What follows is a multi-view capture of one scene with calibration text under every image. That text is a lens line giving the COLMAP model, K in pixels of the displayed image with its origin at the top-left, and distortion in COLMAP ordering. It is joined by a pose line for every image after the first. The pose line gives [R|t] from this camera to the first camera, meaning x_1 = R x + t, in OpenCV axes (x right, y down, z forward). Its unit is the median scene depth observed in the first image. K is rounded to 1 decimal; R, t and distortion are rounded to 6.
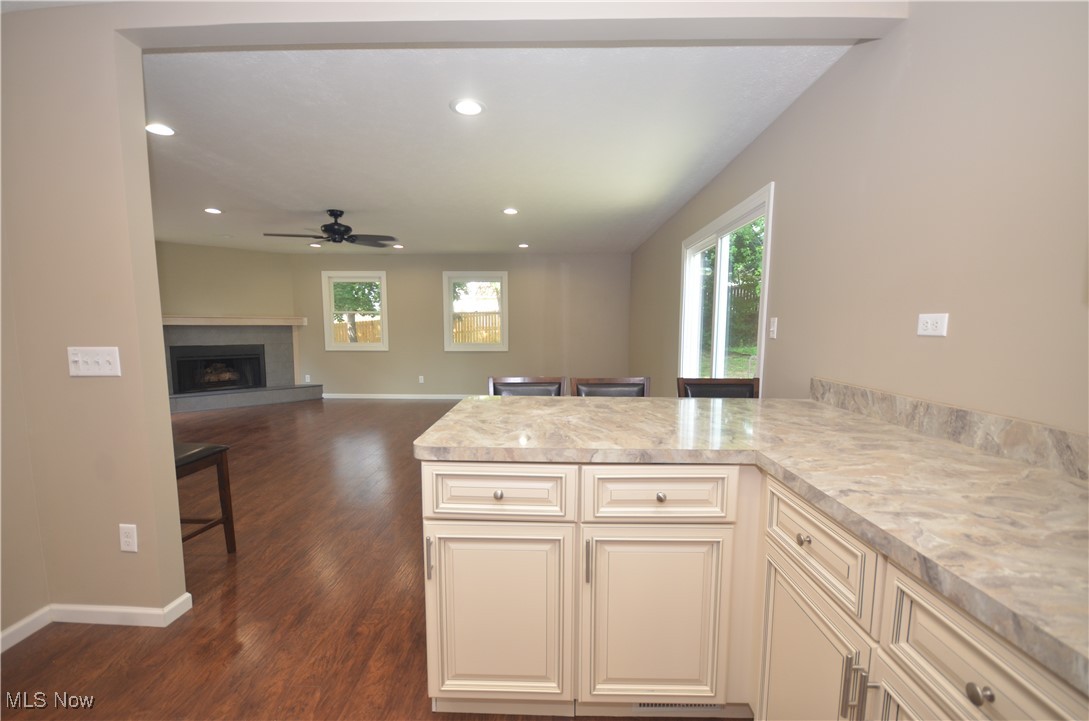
lens RADIAL K [[474.2, 0, 543.2], [0, 474.2, 378.8], [0, 0, 1]] dist [0.001638, -0.005360]
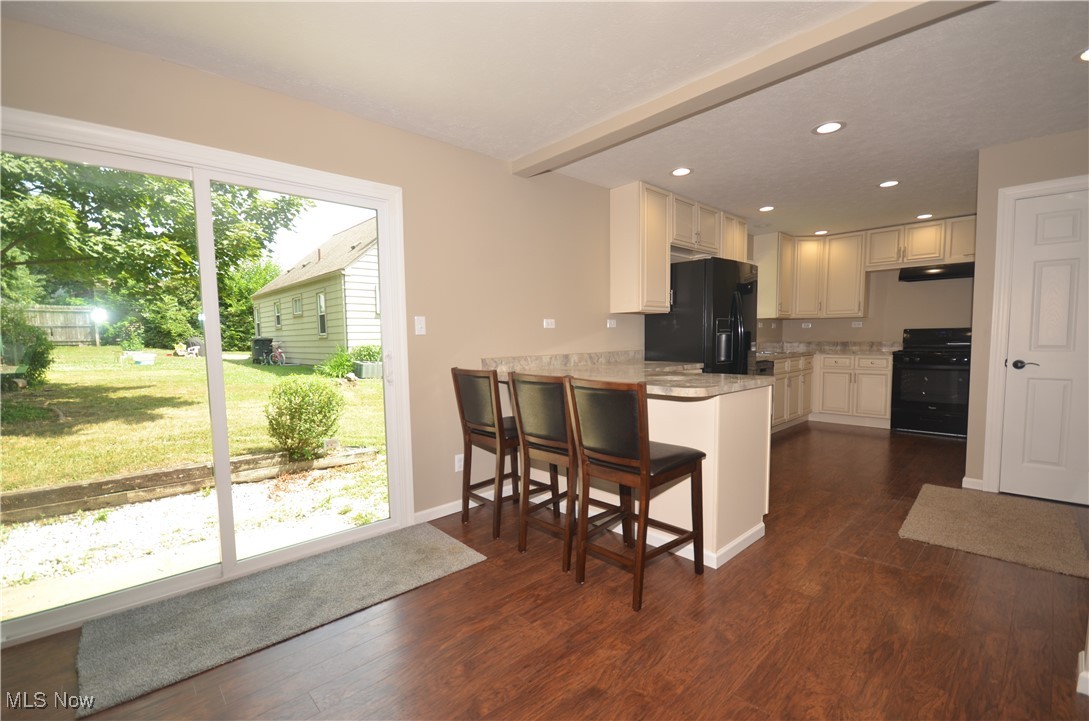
lens RADIAL K [[475.4, 0, 542.6], [0, 475.4, 374.5], [0, 0, 1]] dist [0.002952, -0.000344]
pose [[-0.702309, -0.050346, 0.710090, -0.283577], [0.094305, 0.982124, 0.162905, -0.081710], [-0.705598, 0.181375, -0.685007, 0.863925]]
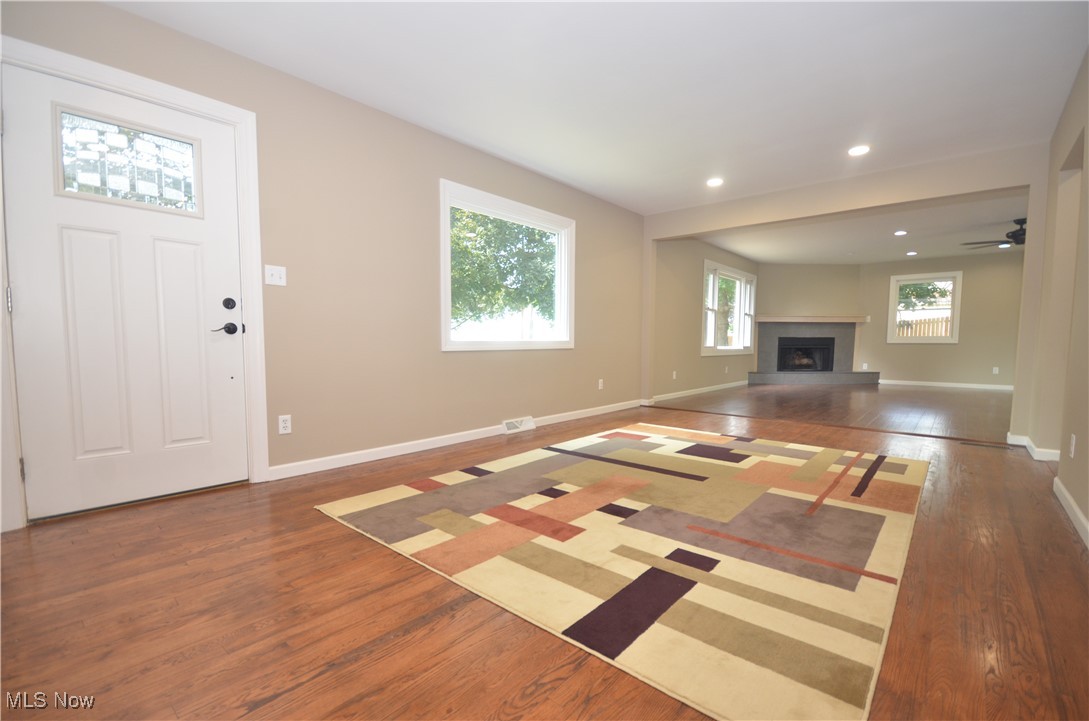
lens RADIAL K [[474.2, 0, 543.2], [0, 474.2, 378.8], [0, 0, 1]] dist [0.001638, -0.005360]
pose [[0.766874, 0.046646, -0.640101, -0.584847], [-0.070489, 0.997443, -0.011763, 0.170691], [0.637915, 0.054141, 0.768201, -0.737049]]
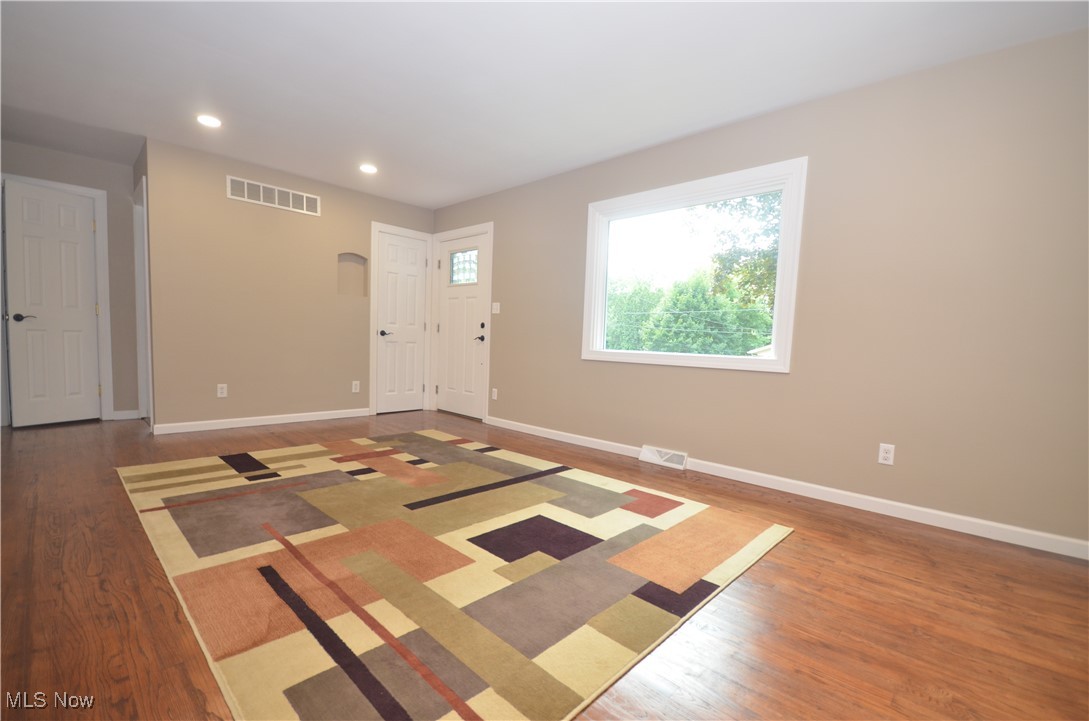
lens RADIAL K [[474.2, 0, 543.2], [0, 474.2, 378.8], [0, 0, 1]] dist [0.001638, -0.005360]
pose [[-0.679641, 0.023261, -0.733176, -0.531185], [-0.127675, 0.980490, 0.149460, 0.043015], [0.722349, 0.195187, -0.663411, 0.282396]]
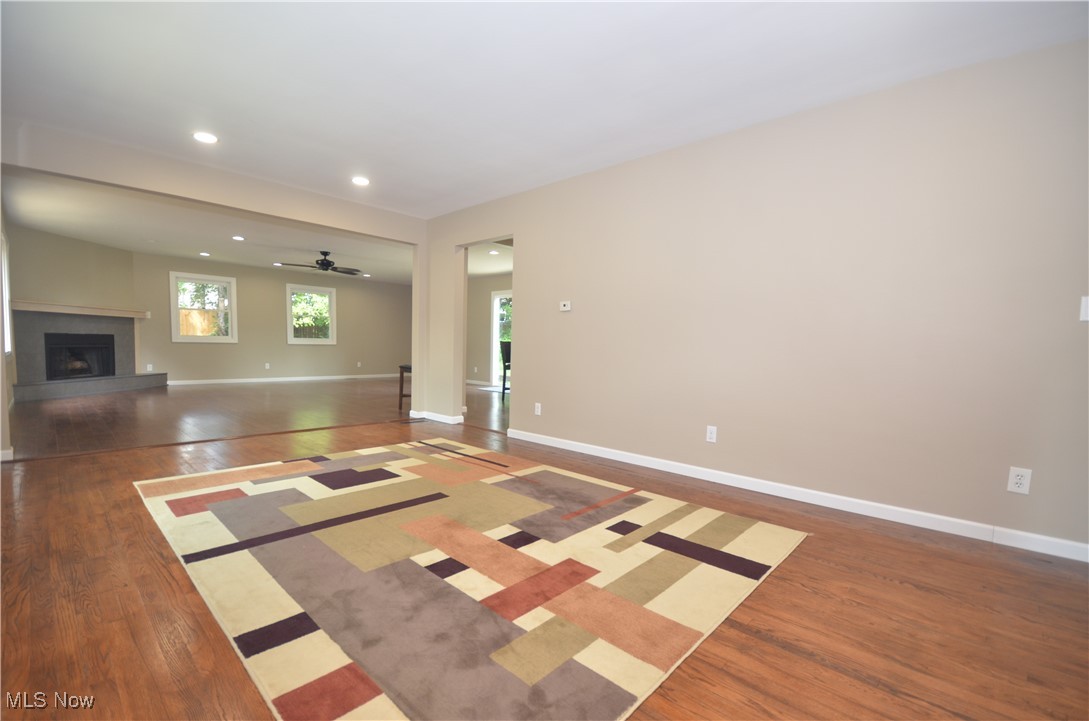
lens RADIAL K [[473.1, 0, 543.1], [0, 473.1, 380.4], [0, 0, 1]] dist [0.018831, -0.017896]
pose [[0.669976, -0.042541, 0.741163, -1.164291], [0.061961, 0.998078, 0.001278, 0.137246], [-0.739793, 0.045067, 0.671324, -0.646408]]
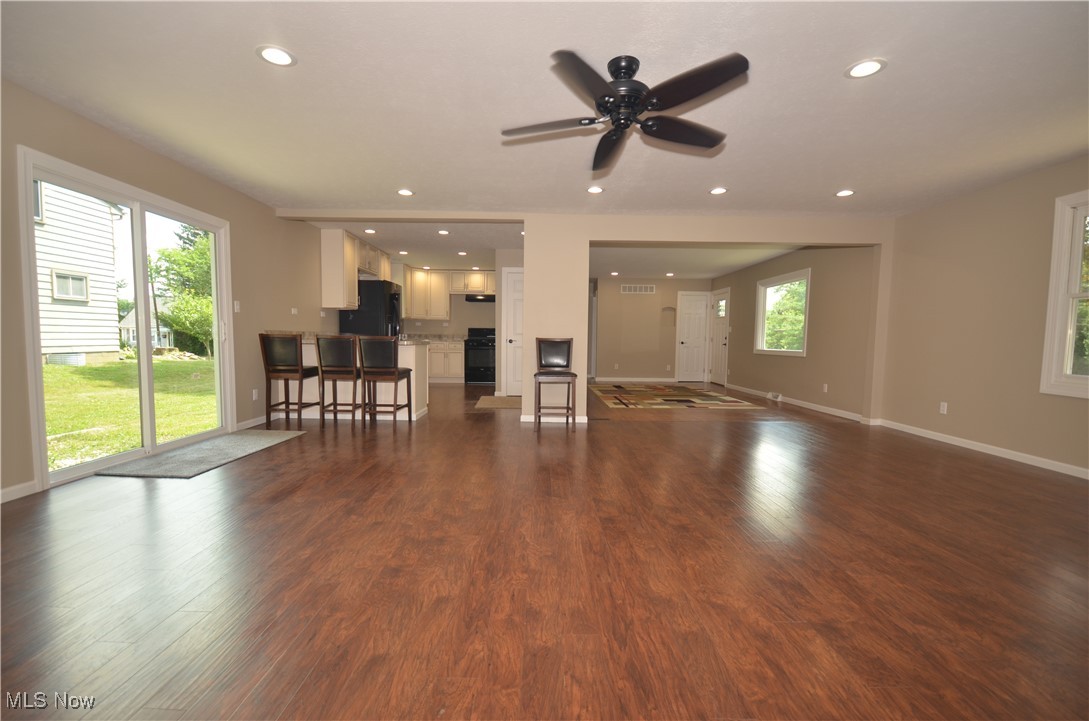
lens RADIAL K [[477.9, 0, 544.0], [0, 477.9, 367.2], [0, 0, 1]] dist [0.009480, -0.014787]
pose [[-0.999319, -0.017012, -0.032743, -0.340993], [-0.022429, 0.984680, 0.172921, -0.120927], [0.029300, 0.173537, -0.984391, 1.559575]]
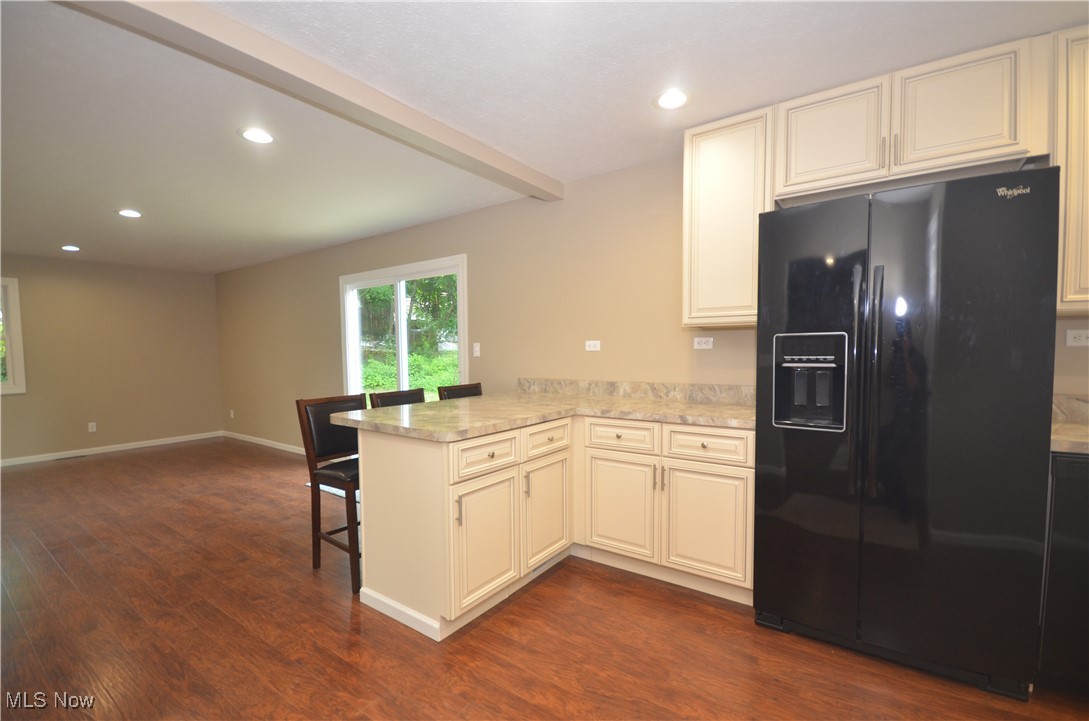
lens RADIAL K [[474.2, 0, 543.2], [0, 474.2, 378.8], [0, 0, 1]] dist [0.001638, -0.005360]
pose [[0.561495, -0.061670, 0.825179, -0.354391], [0.107579, 0.994196, 0.001099, 0.003101], [-0.820457, 0.088155, 0.564871, -0.012021]]
